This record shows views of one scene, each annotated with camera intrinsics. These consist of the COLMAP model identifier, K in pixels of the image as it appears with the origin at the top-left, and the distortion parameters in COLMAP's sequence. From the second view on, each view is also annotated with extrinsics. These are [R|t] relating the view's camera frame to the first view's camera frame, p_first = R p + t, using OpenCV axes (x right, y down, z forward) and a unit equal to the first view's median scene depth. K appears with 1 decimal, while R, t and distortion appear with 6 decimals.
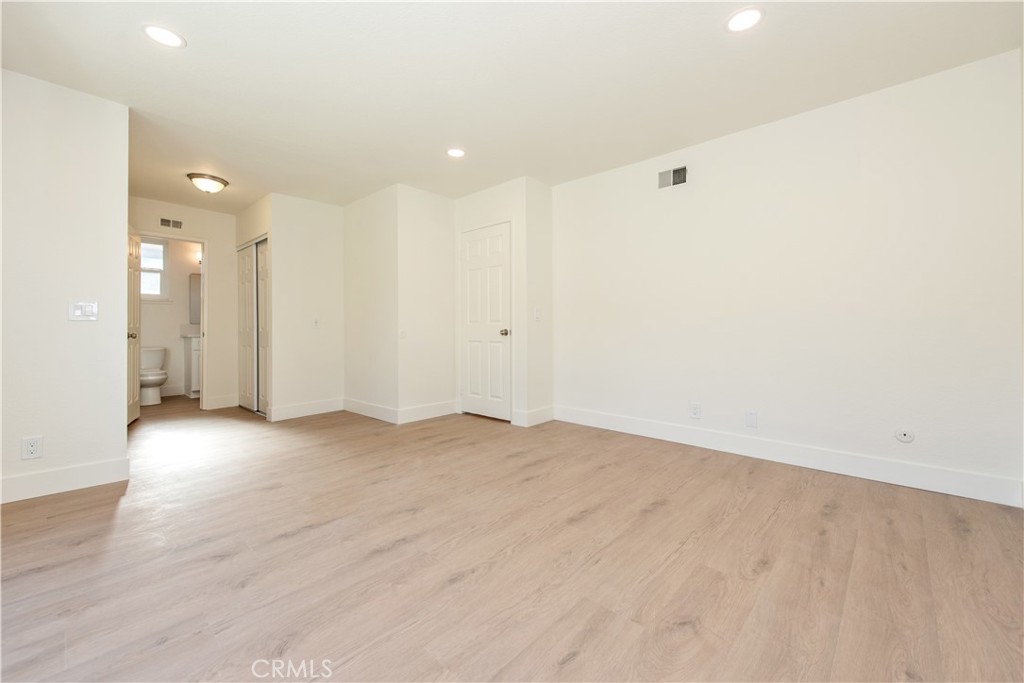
lens RADIAL K [[417.7, 0, 510.5], [0, 417.7, 324.6], [0, 0, 1]] dist [0.013514, -0.000328]
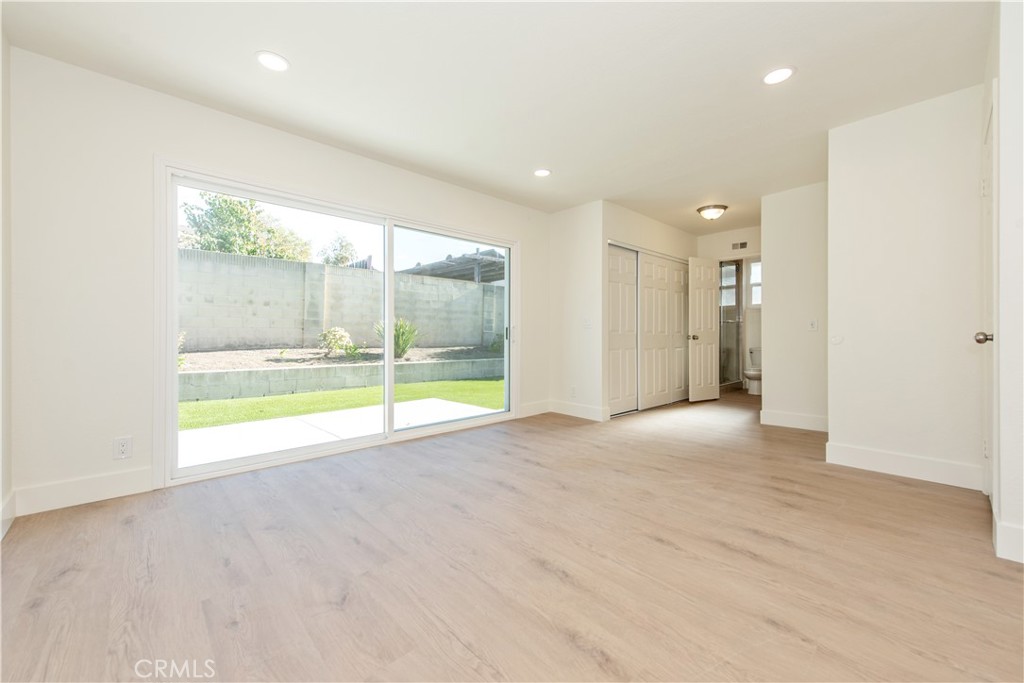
lens RADIAL K [[403.0, 0, 514.6], [0, 403.0, 337.0], [0, 0, 1]] dist [0.007325, -0.000578]
pose [[-0.074435, 0.009352, -0.997182, 0.908743], [0.008371, 0.999927, 0.008753, 0.015919], [0.997191, -0.007696, -0.074508, 0.976618]]
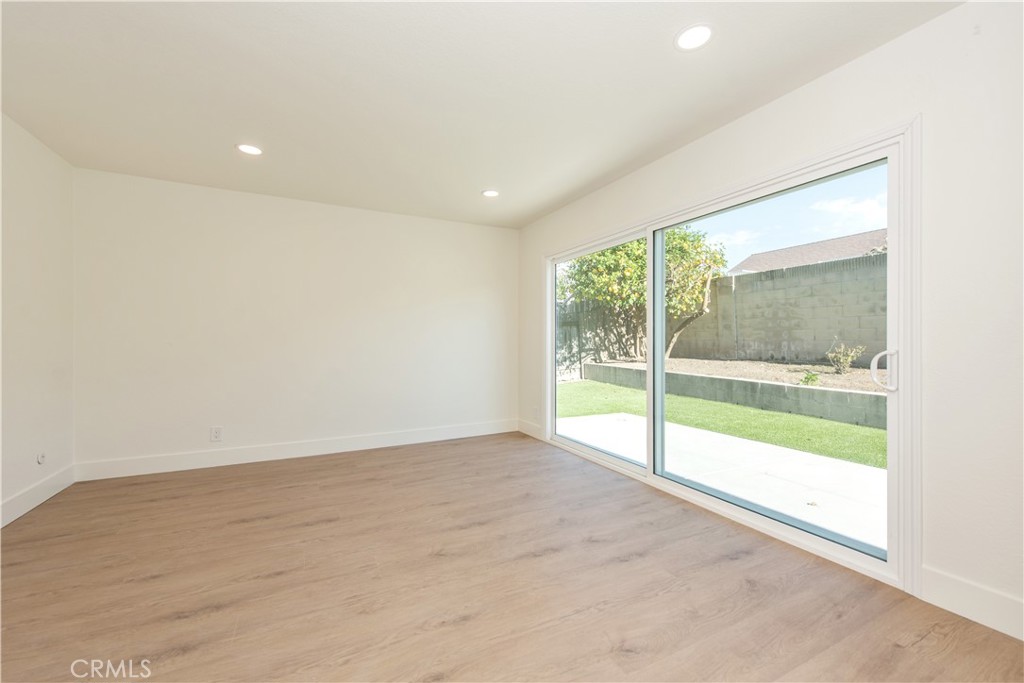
lens RADIAL K [[403.0, 0, 514.6], [0, 403.0, 337.0], [0, 0, 1]] dist [0.007325, -0.000578]
pose [[-0.944369, 0.007906, 0.328794, -0.726897], [0.002954, 0.999875, -0.015558, -0.047793], [-0.328875, -0.013722, -0.944274, 1.883035]]
